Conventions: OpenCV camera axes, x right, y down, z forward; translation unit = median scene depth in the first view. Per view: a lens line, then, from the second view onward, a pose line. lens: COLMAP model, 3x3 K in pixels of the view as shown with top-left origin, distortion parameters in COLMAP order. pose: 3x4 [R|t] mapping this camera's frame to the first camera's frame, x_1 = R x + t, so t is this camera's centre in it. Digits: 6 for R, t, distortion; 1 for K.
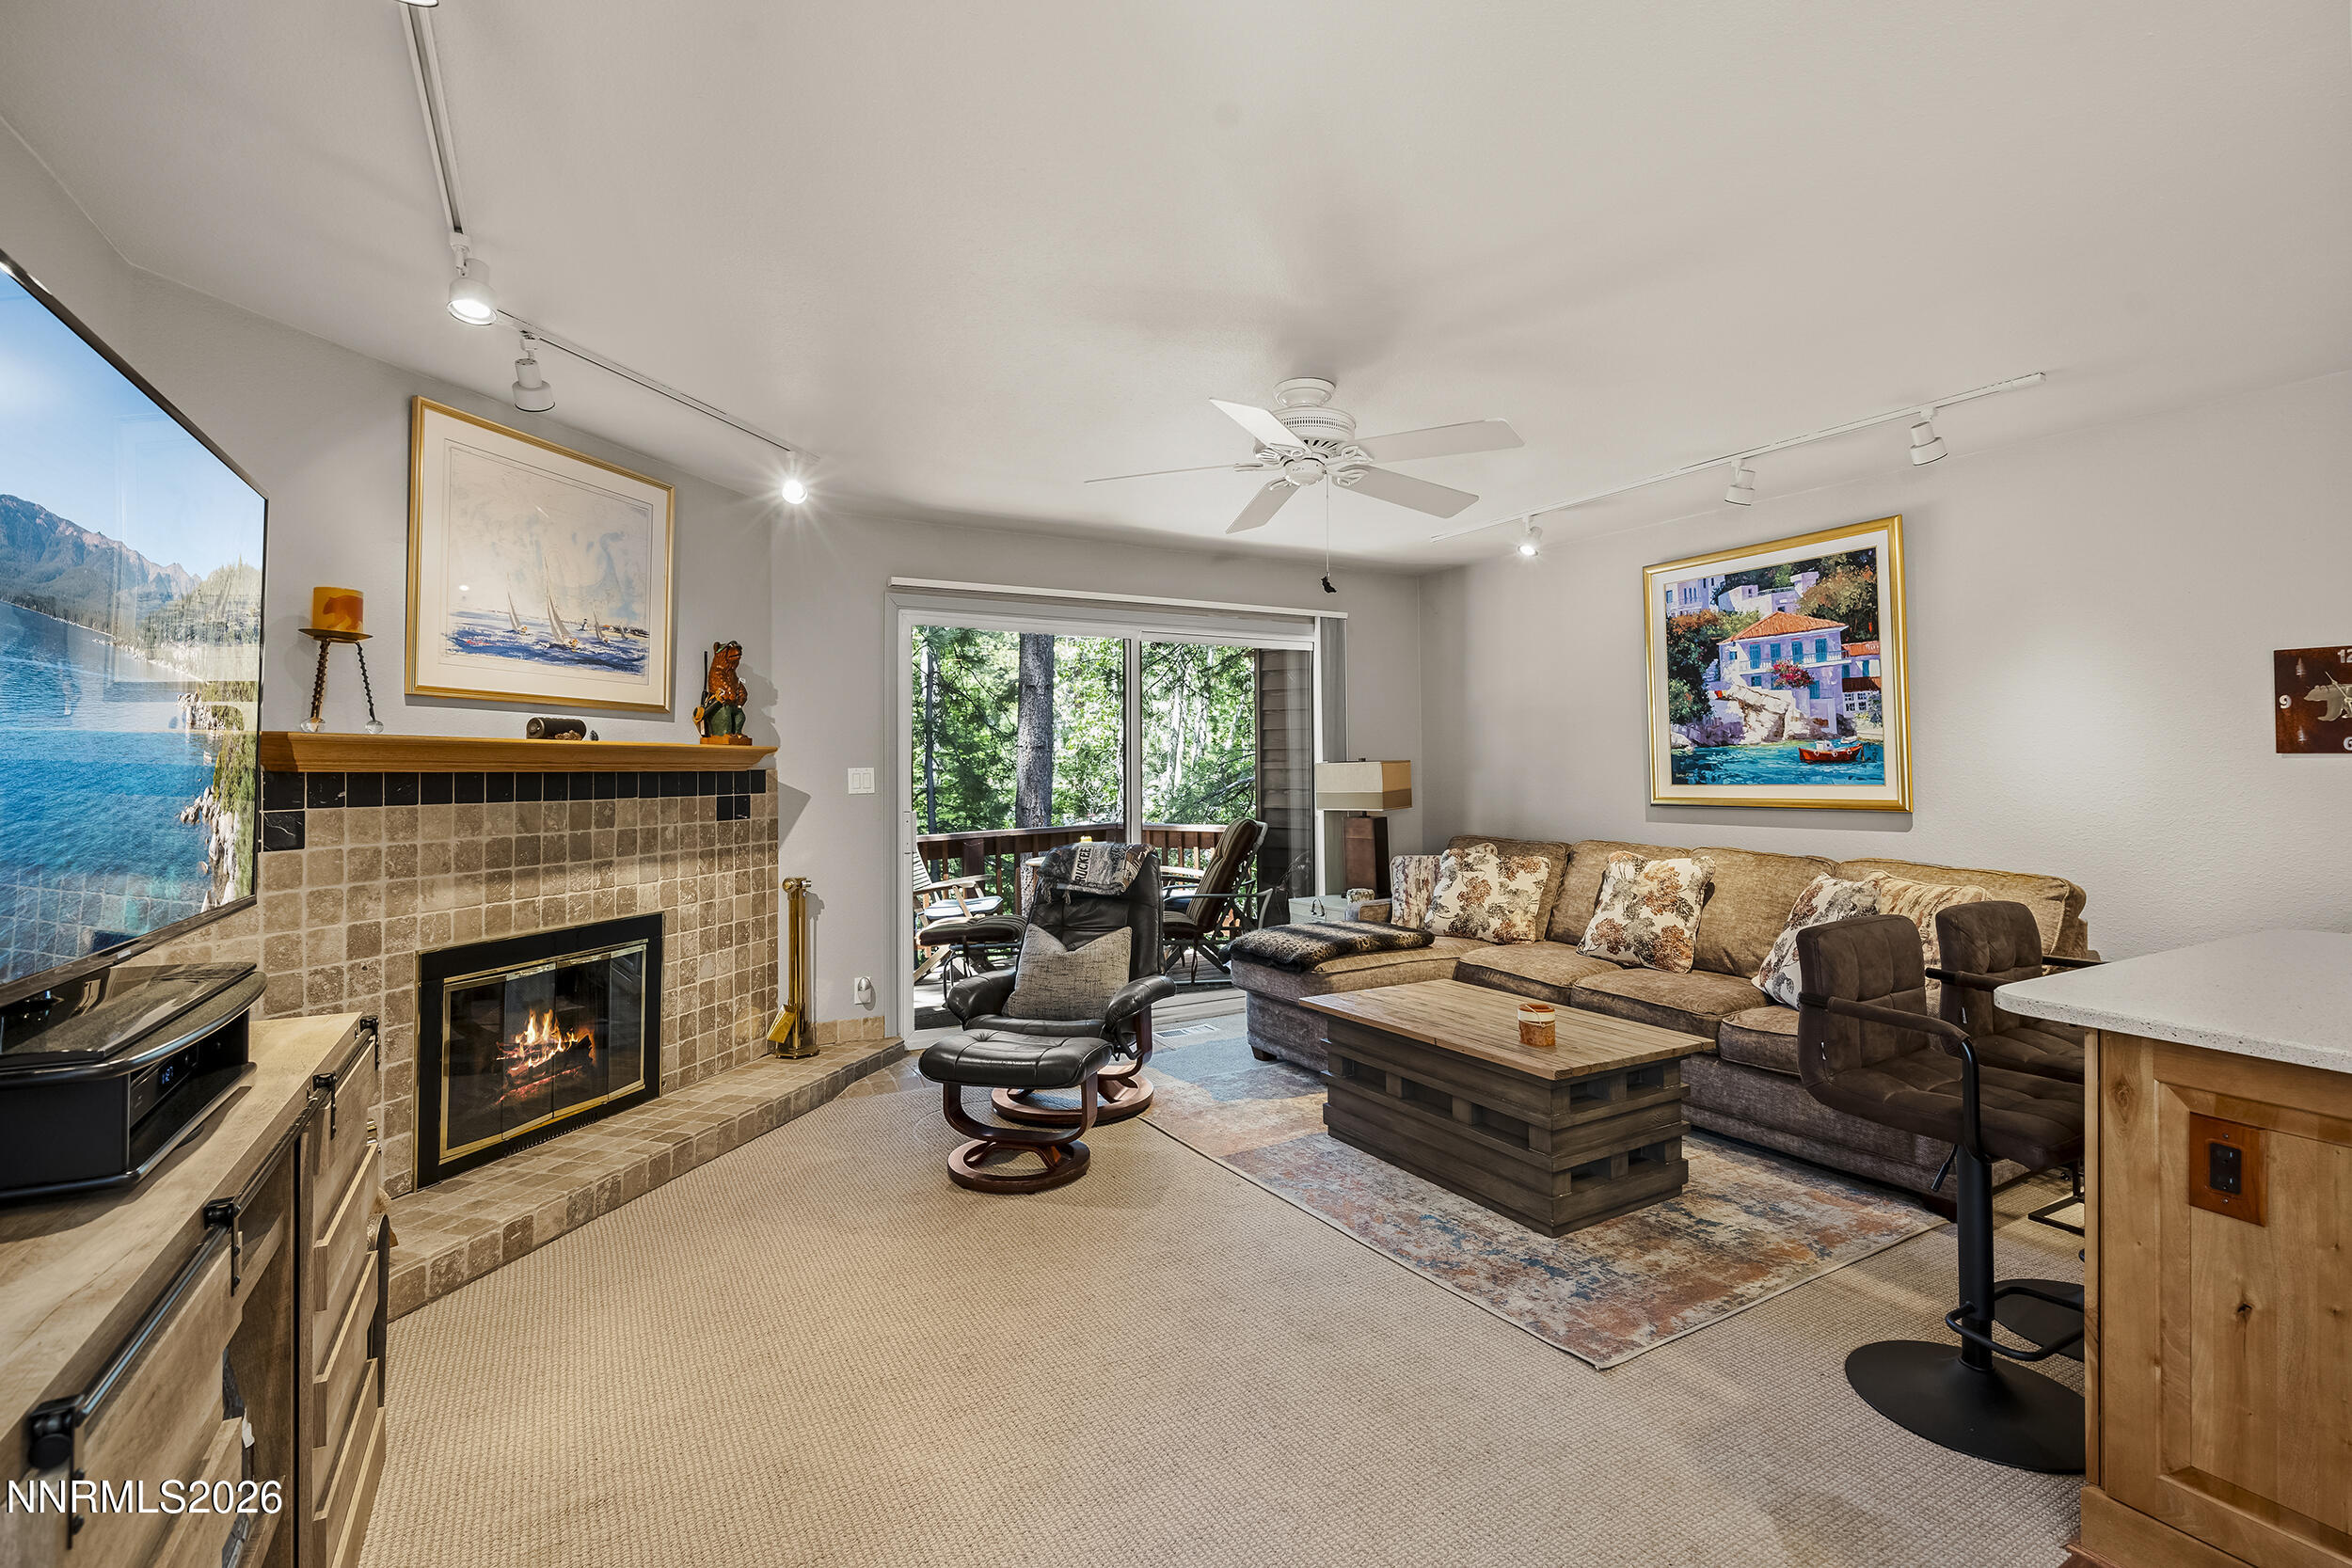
lens RADIAL K [[1081.2, 0, 1181.6], [0, 1081.2, 754.2], [0, 0, 1]] dist [0.000422, 0.000822]
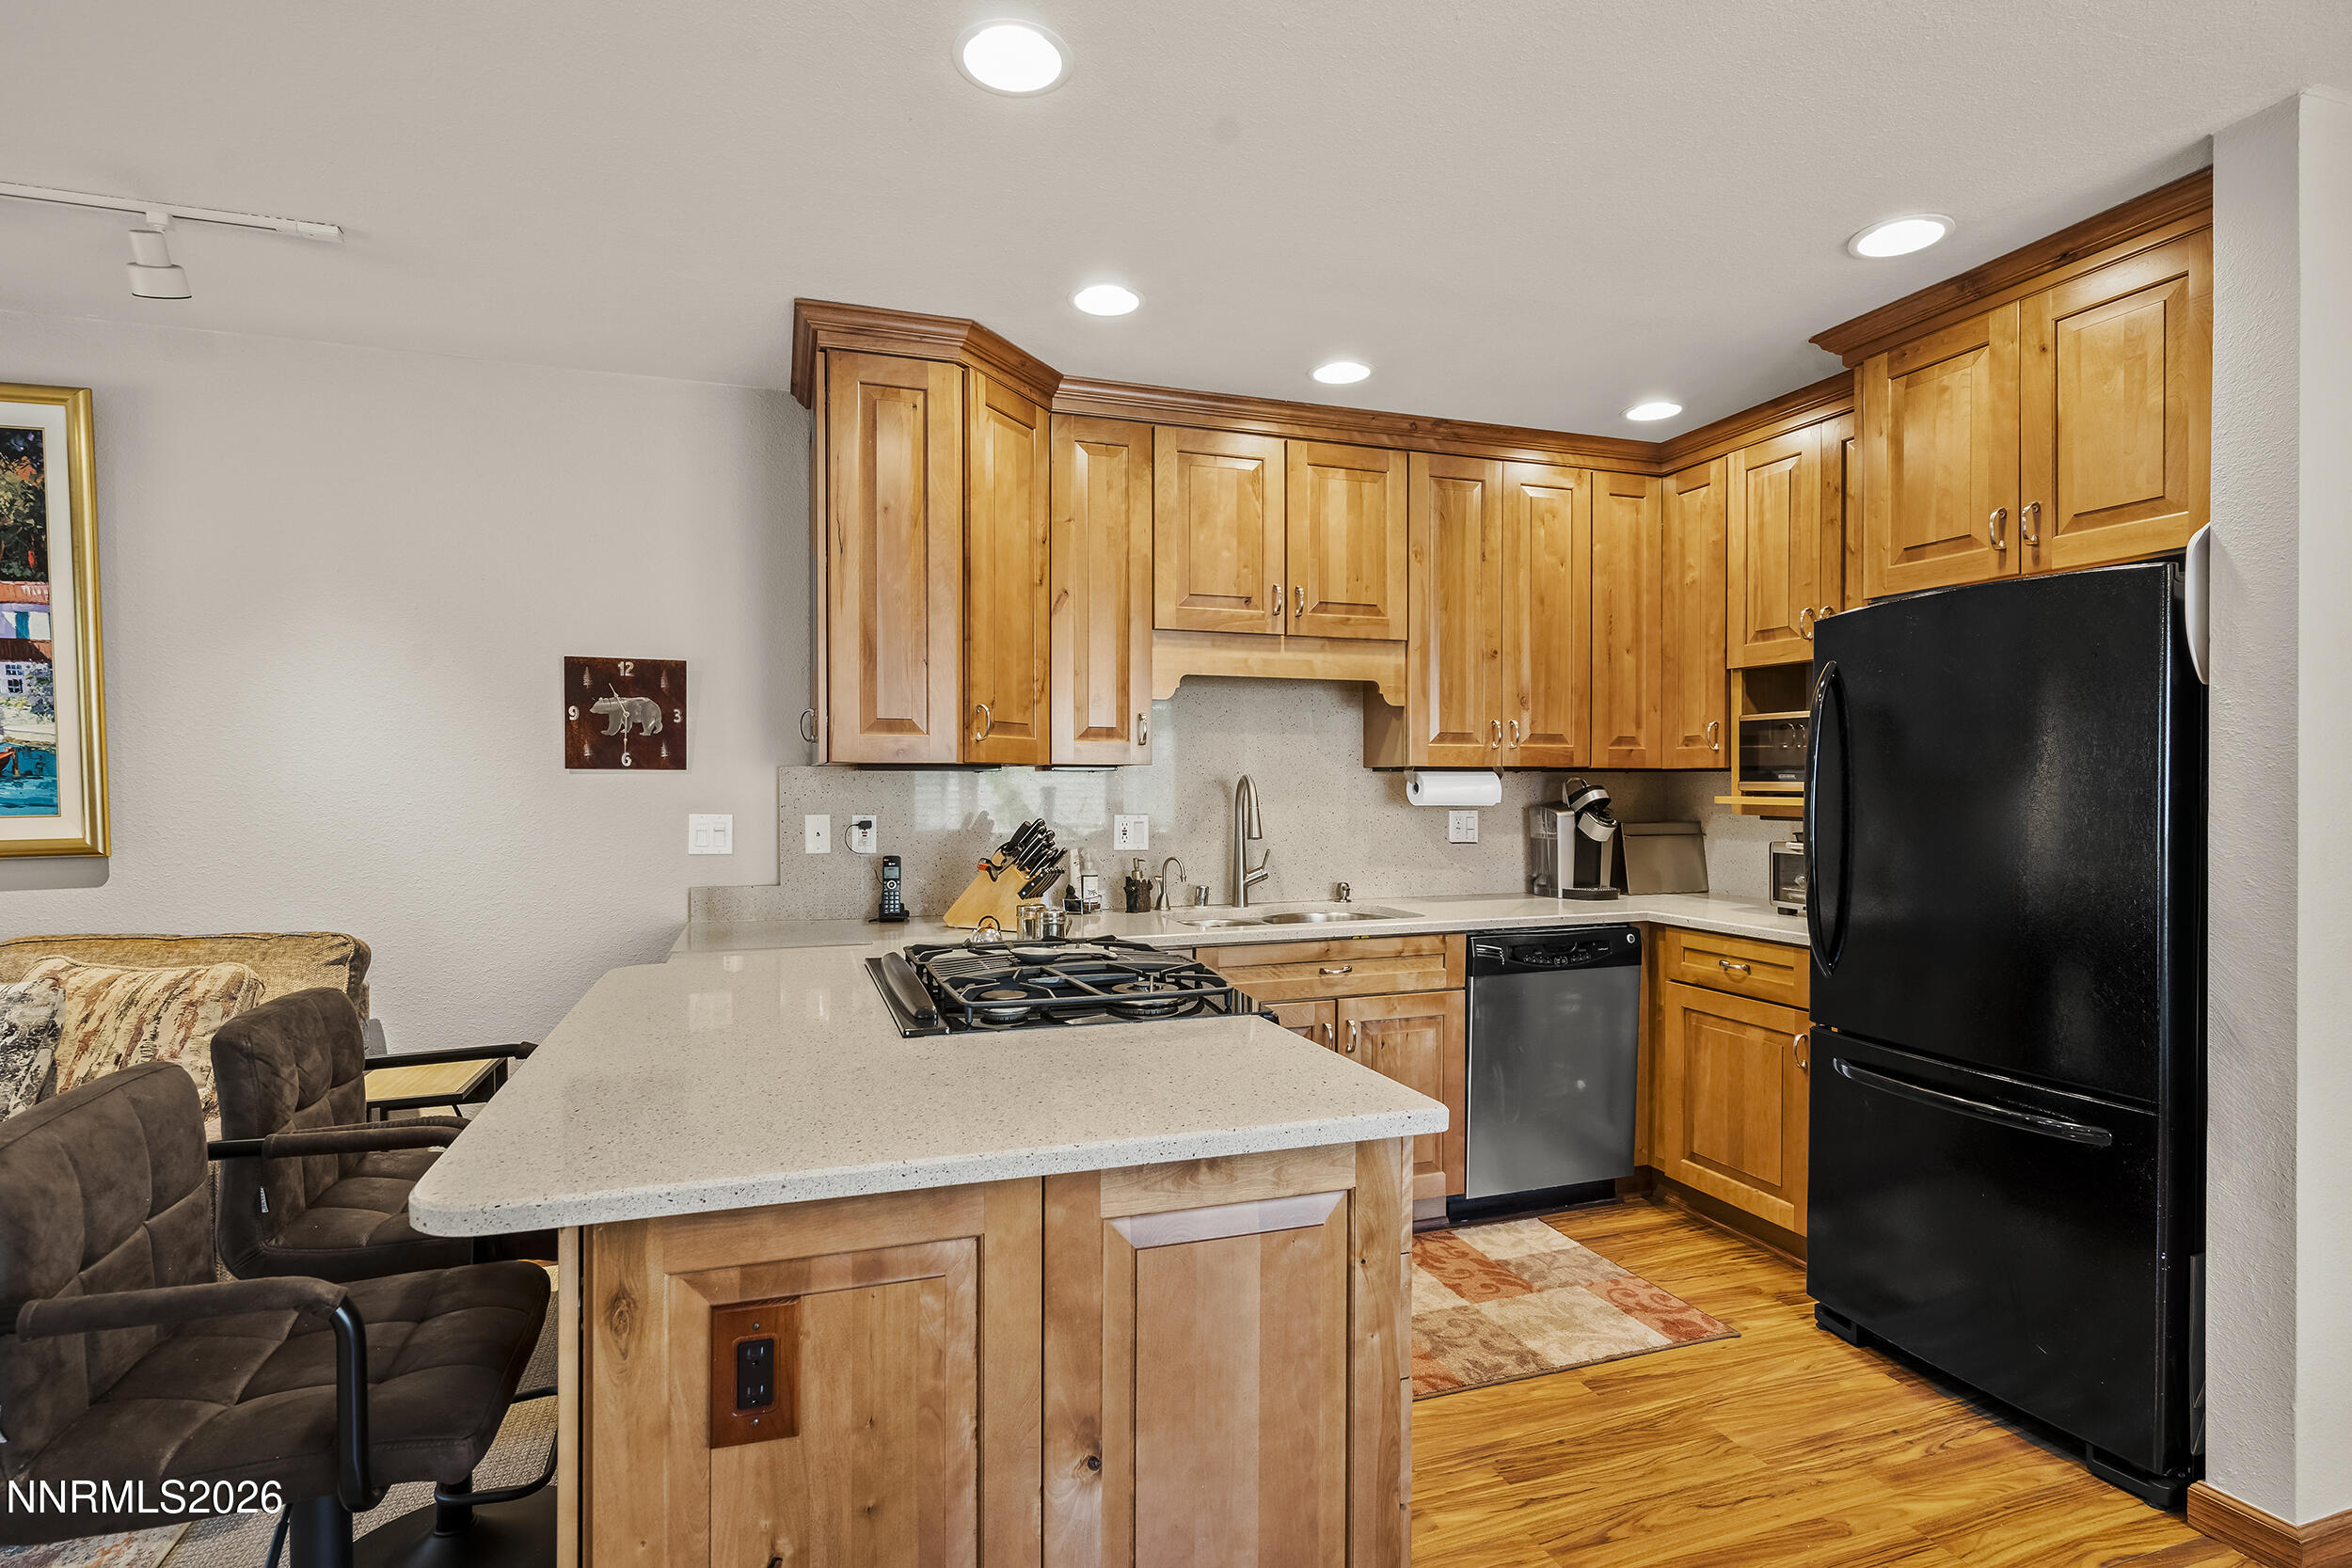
lens RADIAL K [[1142.2, 0, 1173.7], [0, 1142.2, 783.9], [0, 0, 1]] dist [0.000539, 0.000051]
pose [[0.189986, -0.003390, 0.981781, 0.293924], [-0.006874, 0.999965, 0.004783, 0.007091], [-0.981763, -0.007658, 0.189956, 0.574299]]
